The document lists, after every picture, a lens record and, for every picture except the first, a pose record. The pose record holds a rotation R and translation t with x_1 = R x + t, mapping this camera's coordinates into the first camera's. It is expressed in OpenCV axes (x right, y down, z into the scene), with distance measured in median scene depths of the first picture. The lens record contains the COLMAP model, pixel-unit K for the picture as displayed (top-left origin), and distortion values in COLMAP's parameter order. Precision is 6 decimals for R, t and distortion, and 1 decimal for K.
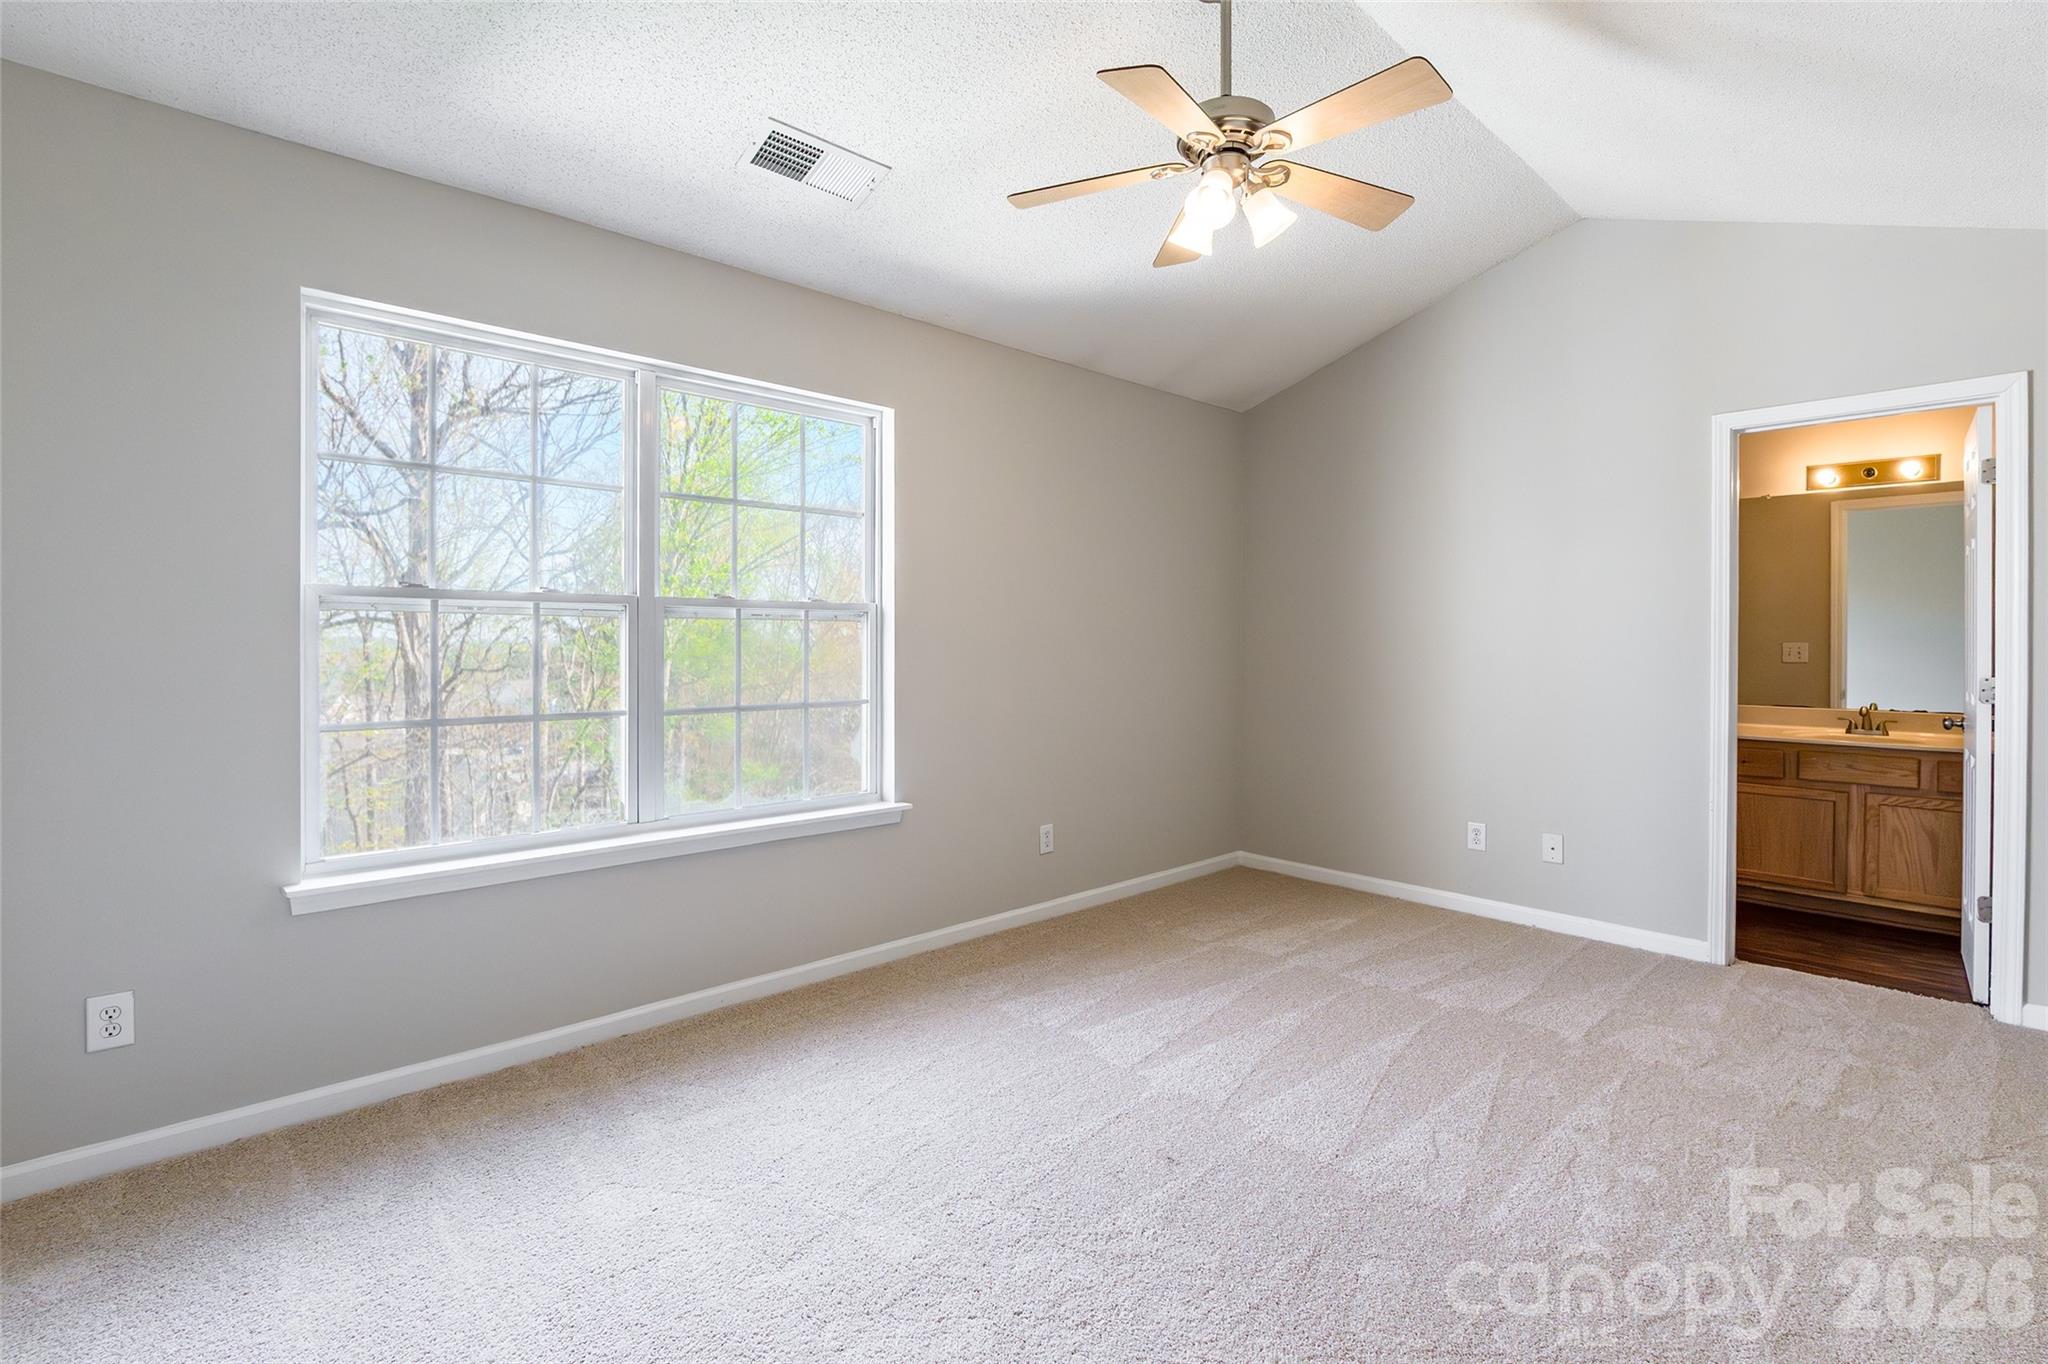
lens RADIAL K [[953.3, 0, 1028.9], [0, 953.3, 649.5], [0, 0, 1]] dist [-0.002463, -0.000253]
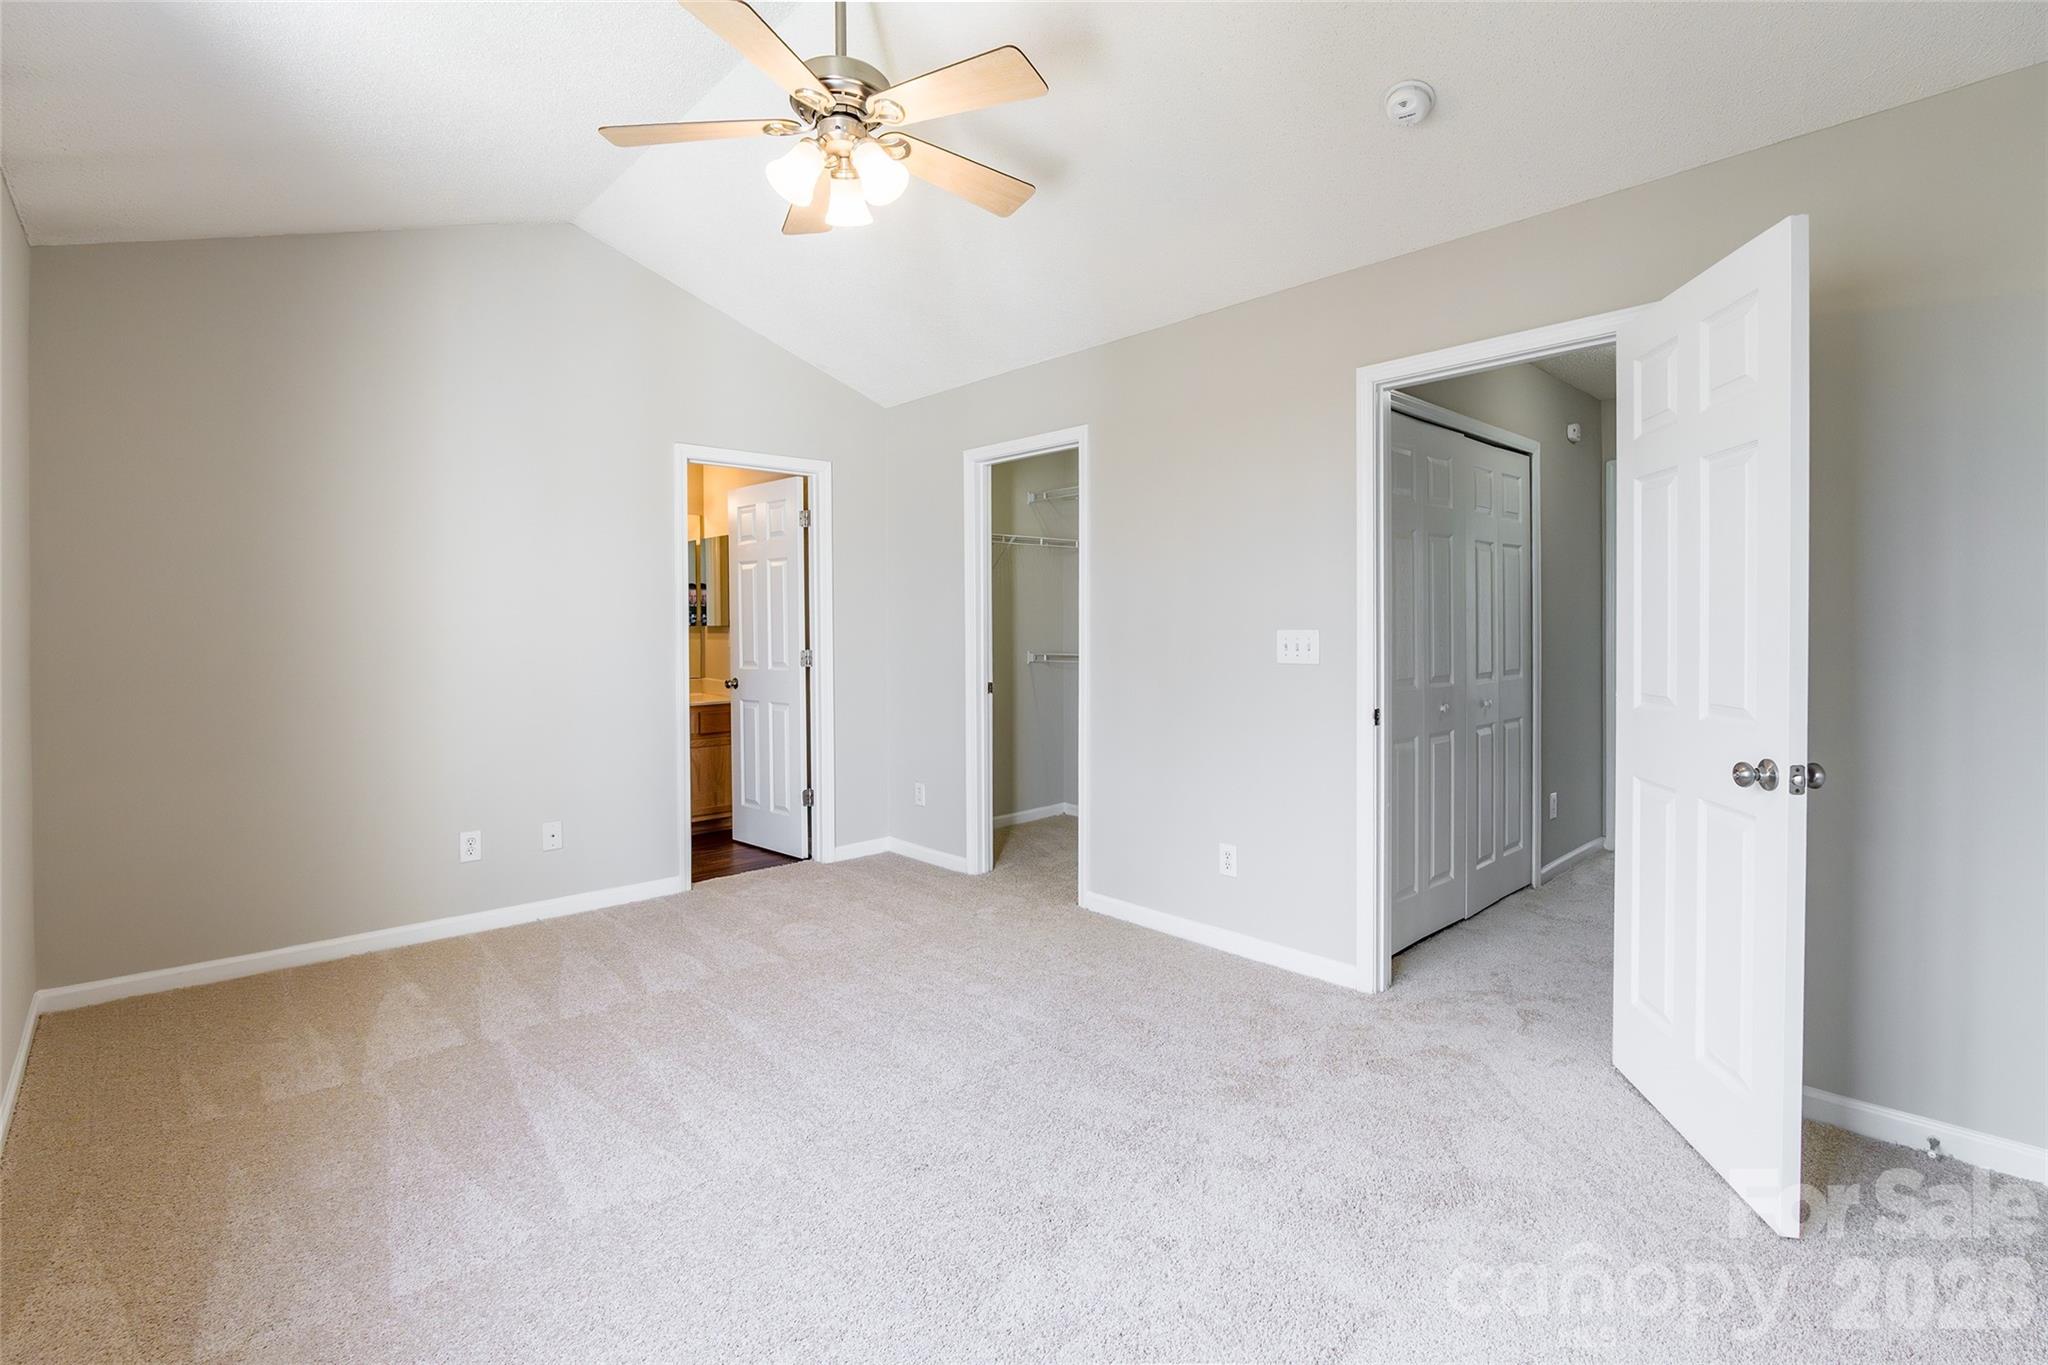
lens RADIAL K [[953.3, 0, 1028.9], [0, 953.3, 650.0], [0, 0, 1]] dist [-0.002463, -0.000253]
pose [[-0.006396, -0.019940, 0.999781, -0.519463], [0.012893, 0.999716, 0.020021, 0.000127], [-0.999896, 0.013018, -0.006137, 0.581274]]
